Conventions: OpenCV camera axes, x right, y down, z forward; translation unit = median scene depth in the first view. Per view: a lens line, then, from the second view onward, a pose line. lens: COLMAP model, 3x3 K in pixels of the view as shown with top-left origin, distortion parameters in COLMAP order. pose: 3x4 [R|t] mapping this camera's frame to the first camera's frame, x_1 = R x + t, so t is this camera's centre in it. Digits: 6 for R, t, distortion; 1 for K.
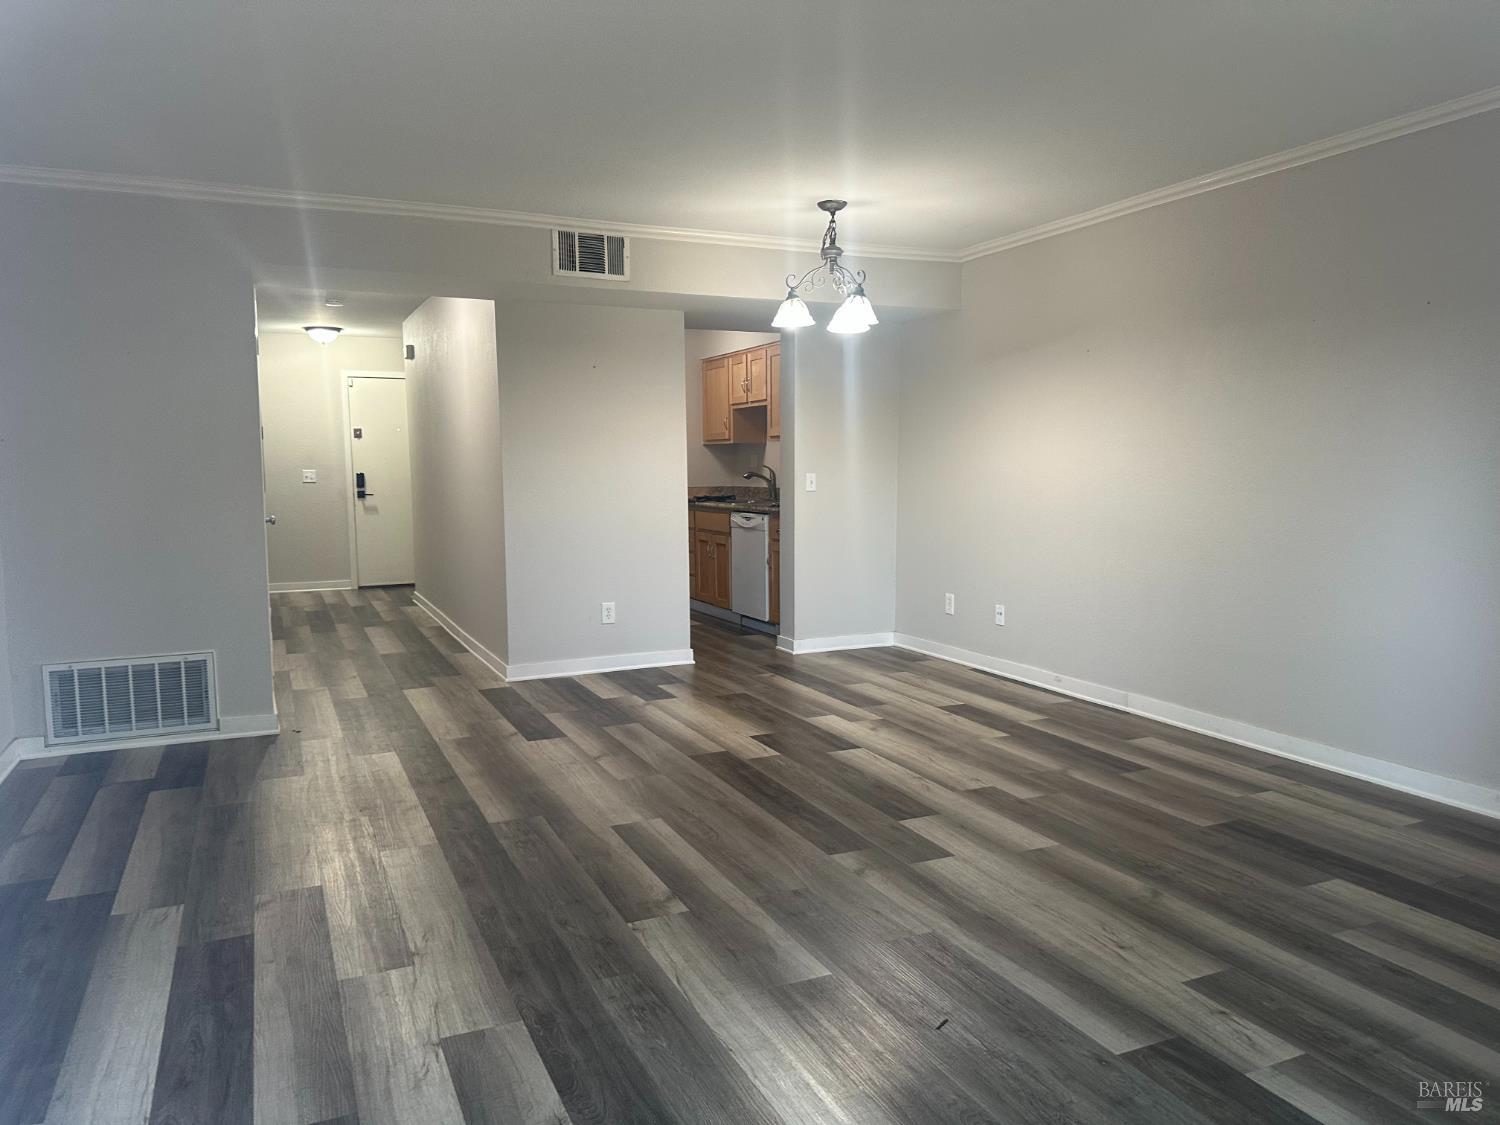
lens RADIAL K [[1067.8, 0, 750.8], [0, 1067.8, 563.3], [0, 0, 1]] dist [0.040775, -0.001331]
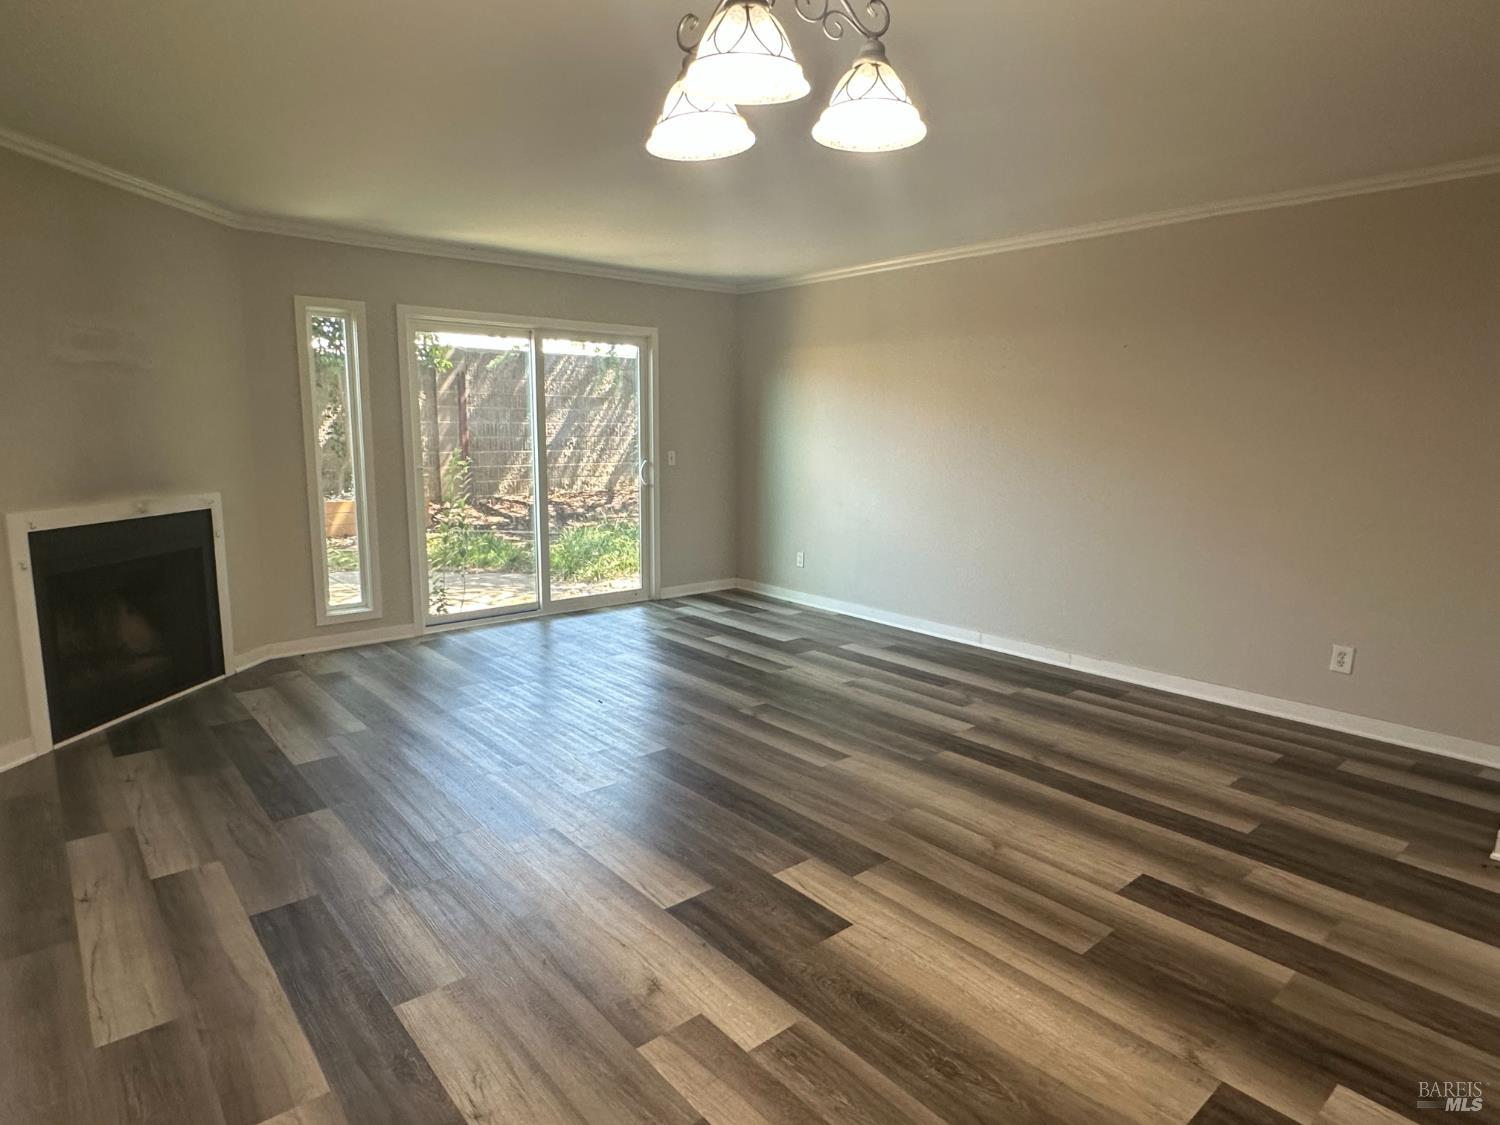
lens RADIAL K [[854.6, 0, 742.5], [0, 854.6, 563.3], [0, 0, 1]] dist [-0.004983, 0.002562]
pose [[-0.965103, 0.038308, -0.259055, 0.216324], [-0.028185, 0.968302, 0.248188, -0.191933], [0.260351, 0.246828, -0.933431, 1.683945]]
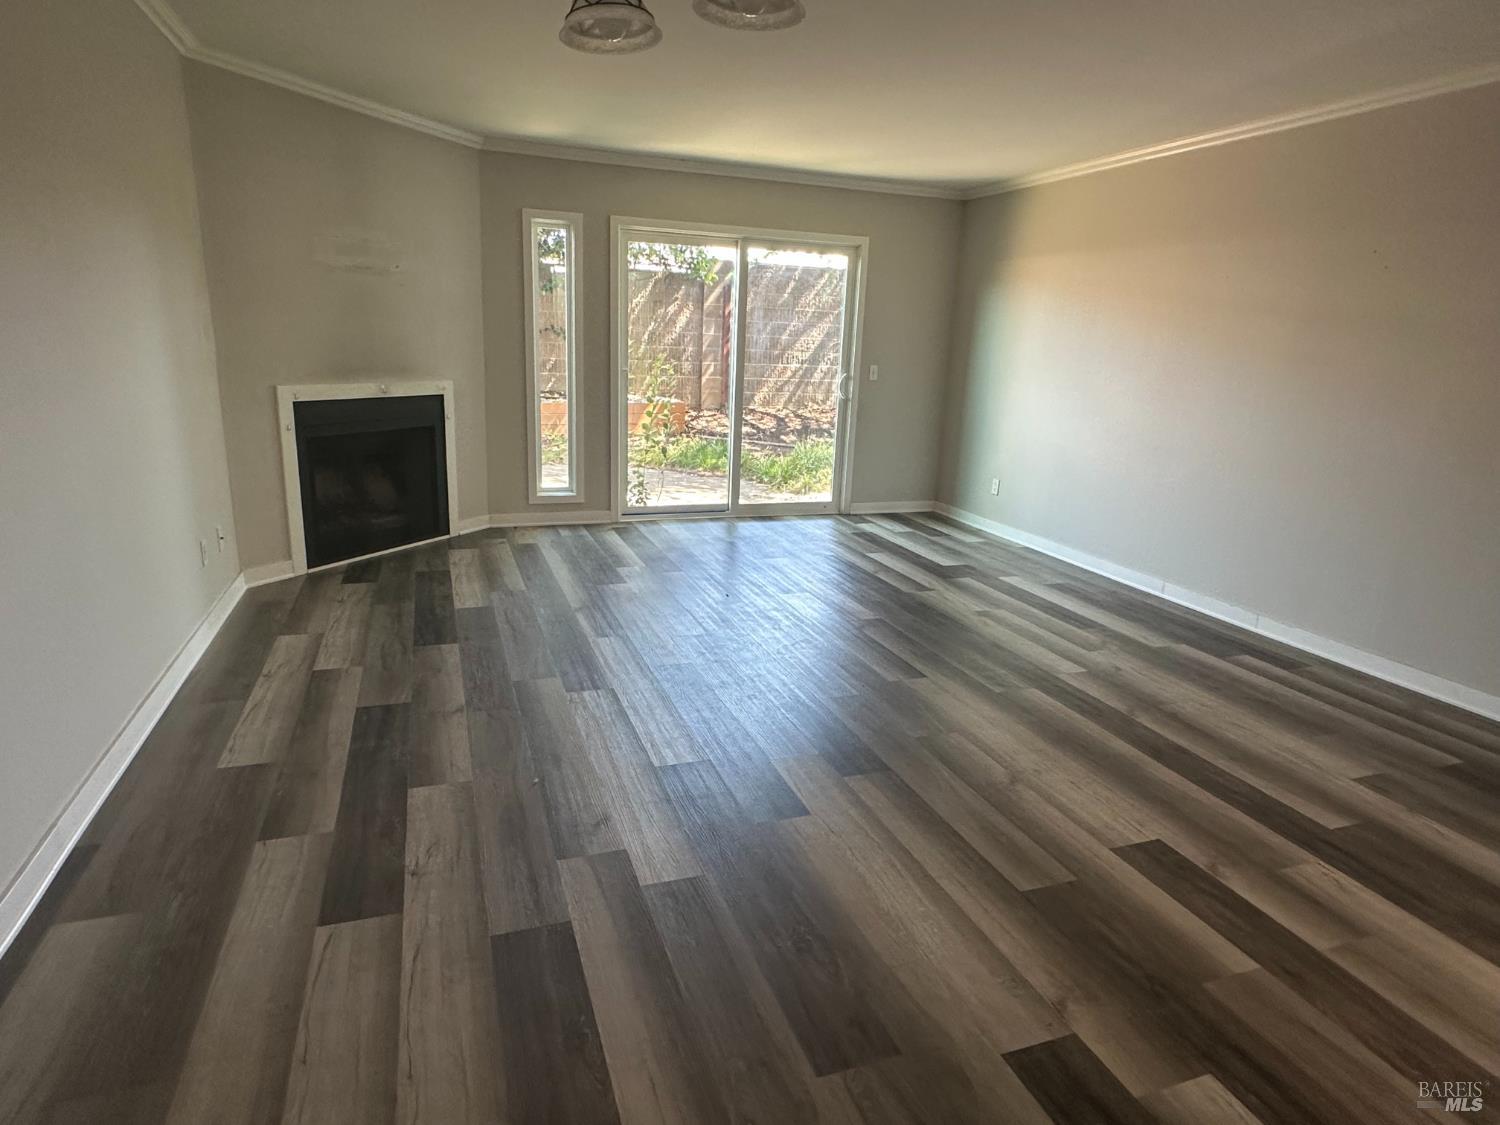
lens RADIAL K [[854.6, 0, 740.9], [0, 854.6, 564.3], [0, 0, 1]] dist [-0.004983, 0.002562]
pose [[-0.994949, -0.058199, 0.081785, 0.007800], [-0.026744, 0.939008, 0.342855, -0.184101], [-0.096750, 0.338936, -0.935822, 1.733680]]
